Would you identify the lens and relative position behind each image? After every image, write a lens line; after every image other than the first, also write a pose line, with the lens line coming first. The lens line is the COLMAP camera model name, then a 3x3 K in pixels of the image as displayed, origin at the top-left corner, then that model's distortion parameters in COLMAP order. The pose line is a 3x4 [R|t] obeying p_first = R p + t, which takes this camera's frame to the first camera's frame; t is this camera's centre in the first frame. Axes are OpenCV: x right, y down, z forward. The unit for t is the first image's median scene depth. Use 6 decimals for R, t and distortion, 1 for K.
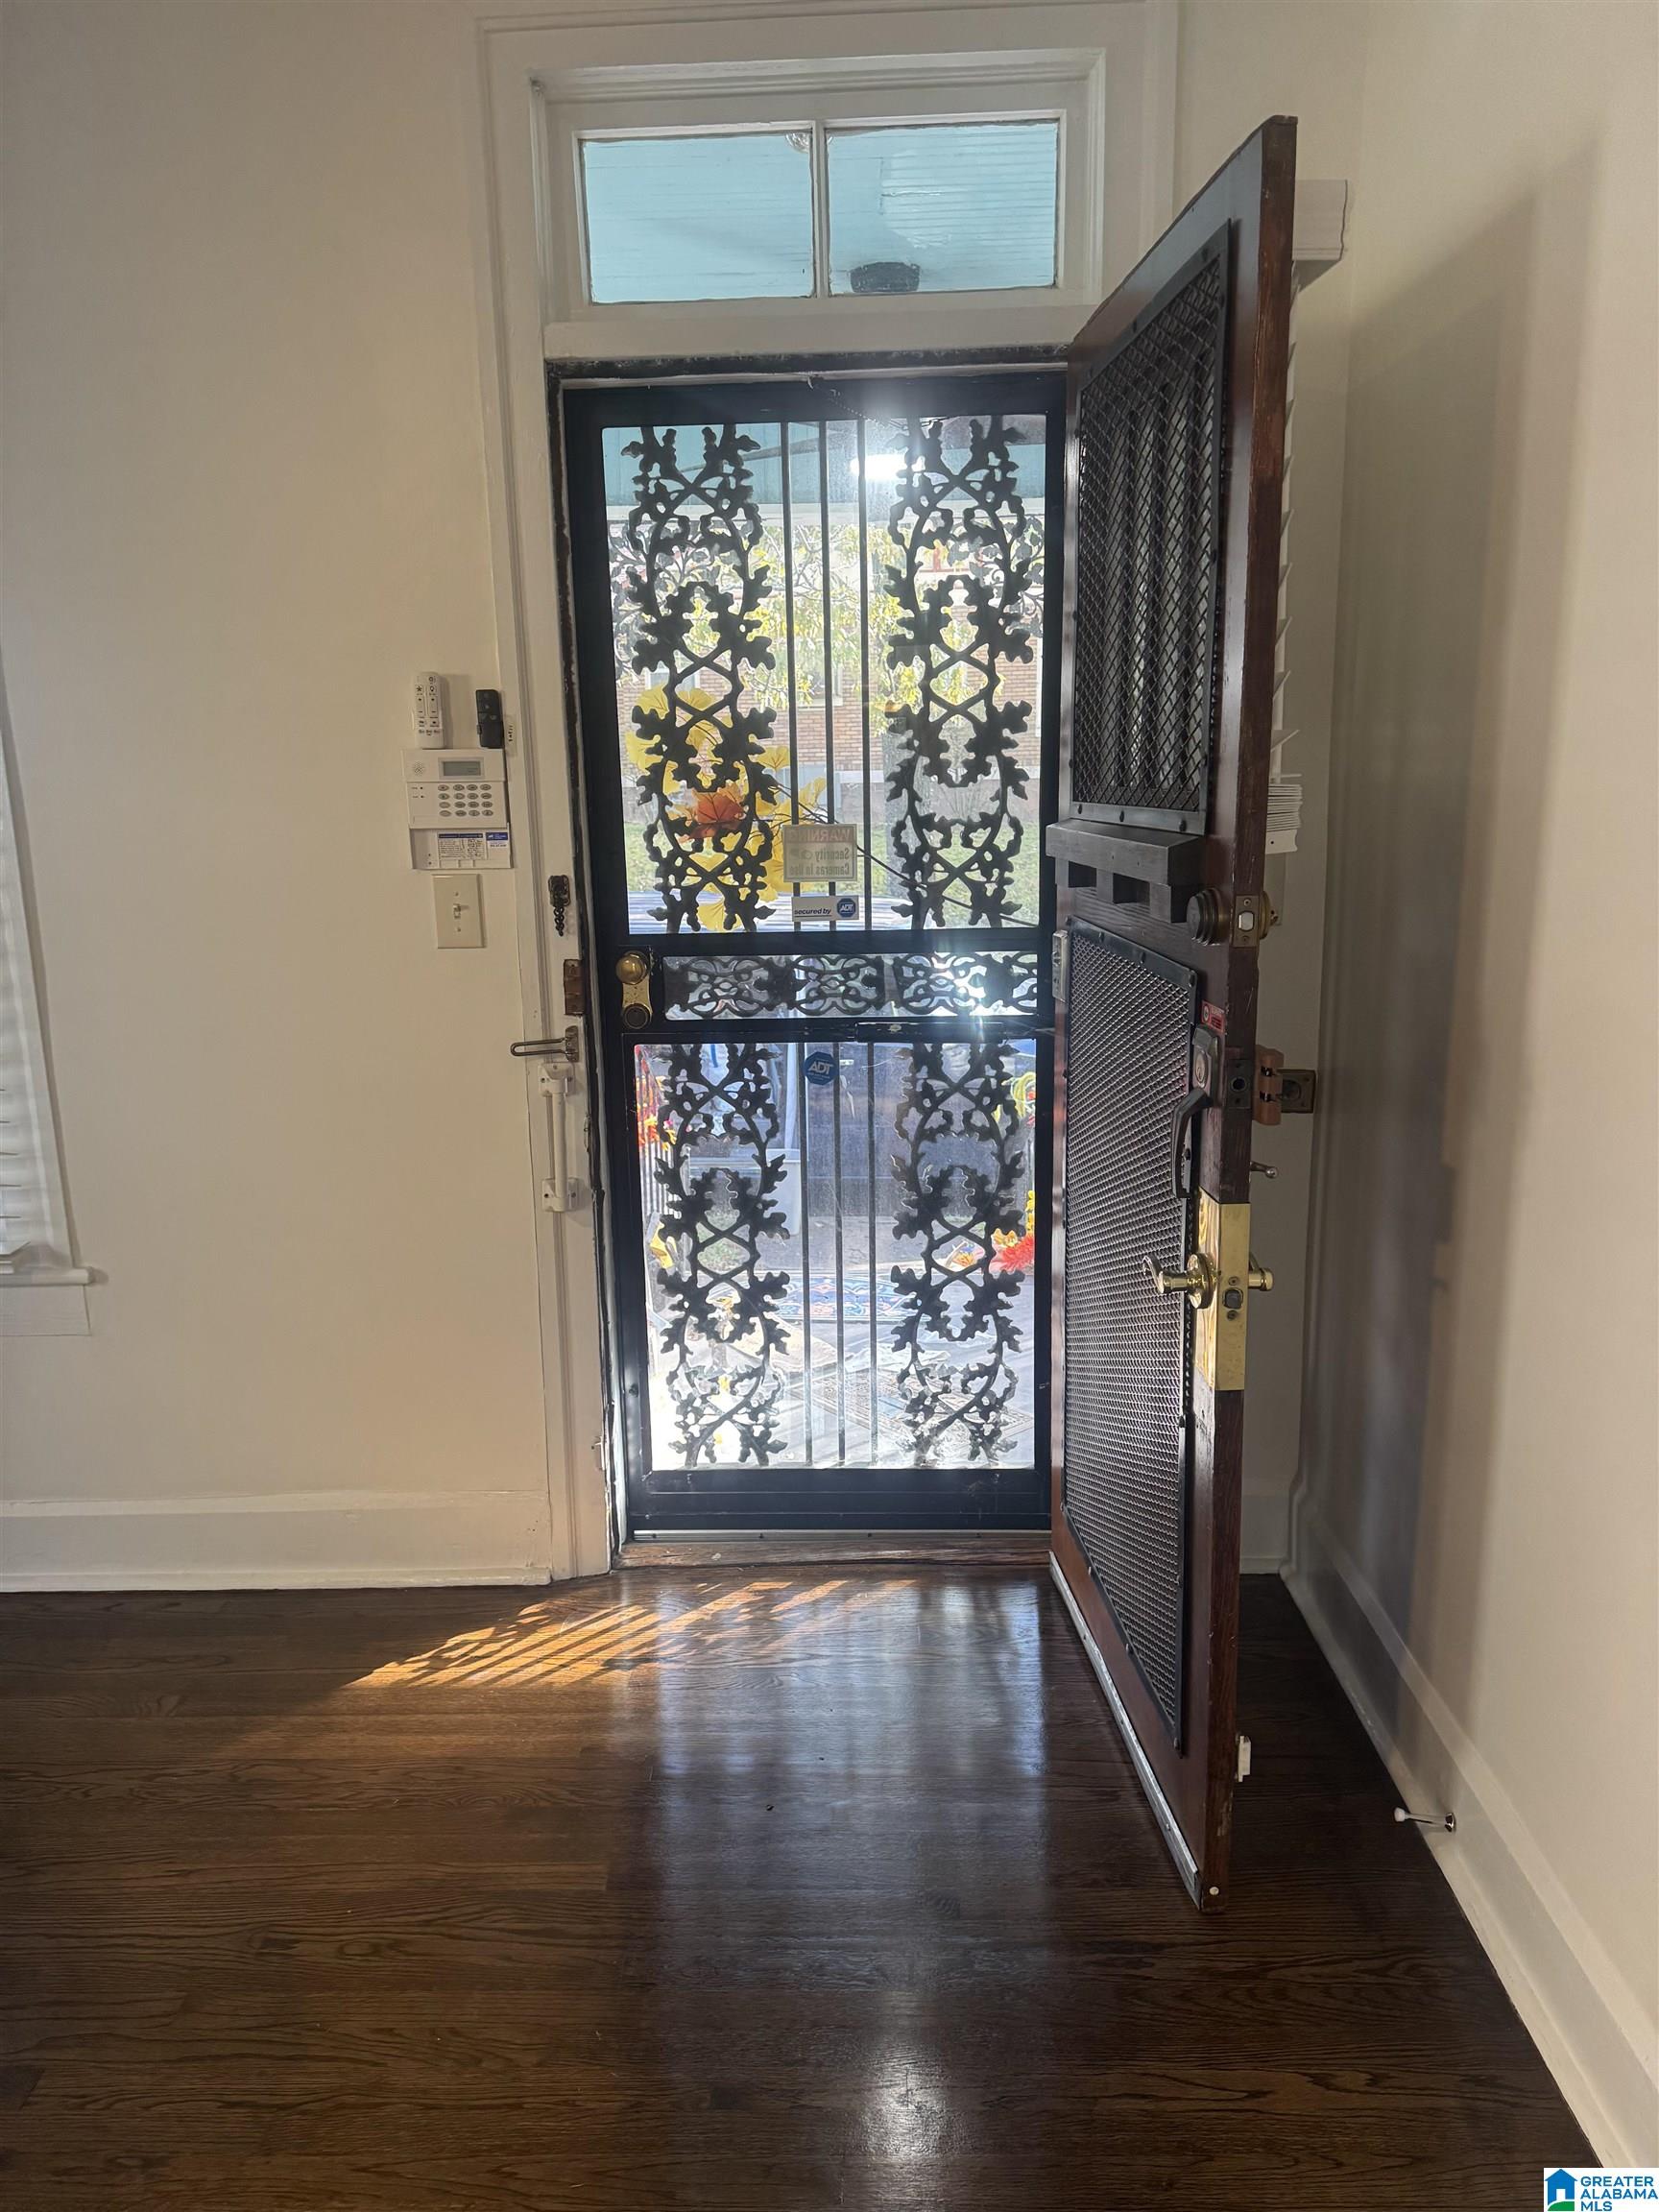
lens RADIAL K [[1554.4, 0, 824.8], [0, 1554.4, 1101.3], [0, 0, 1]] dist [0.066895, -0.094605]
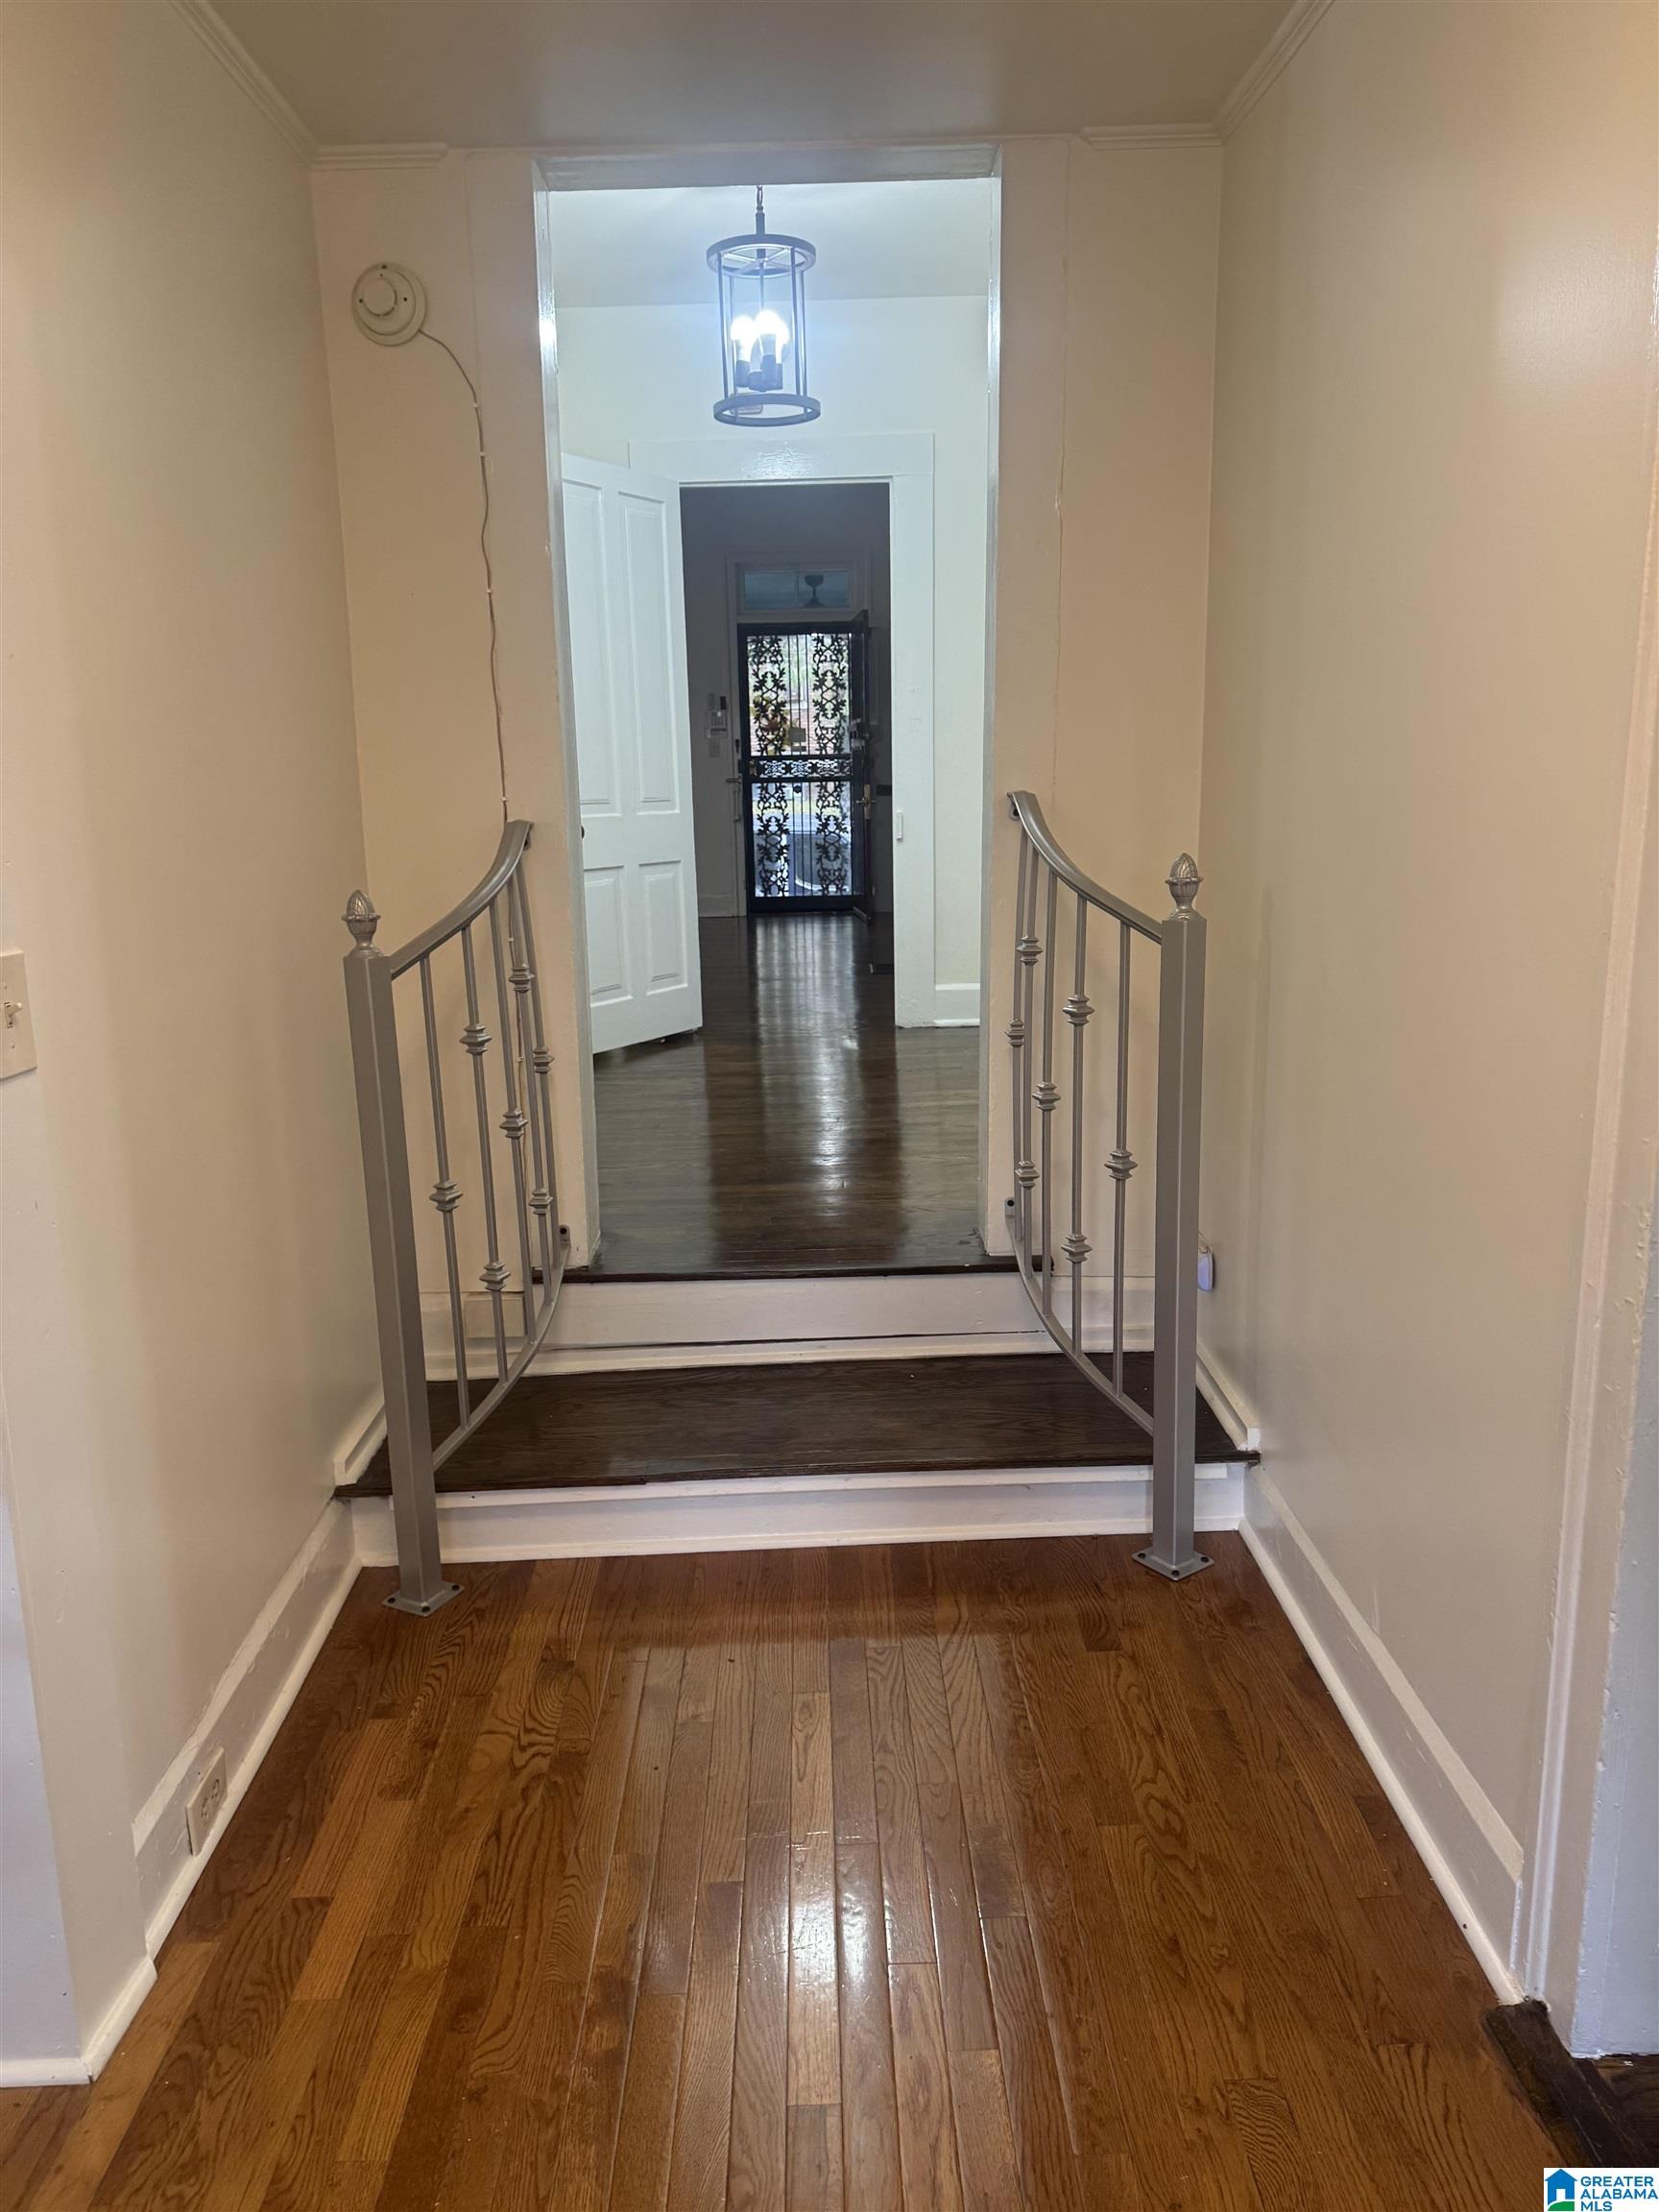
lens RADIAL K [[1554.4, 0, 830.8], [0, 1554.4, 1108.2], [0, 0, 1]] dist [0.066895, -0.094605]
pose [[0.999863, -0.003572, 0.016138, 0.015657], [0.003477, 0.999976, 0.005934, 0.821393], [-0.016159, -0.005878, 0.999852, -3.212609]]
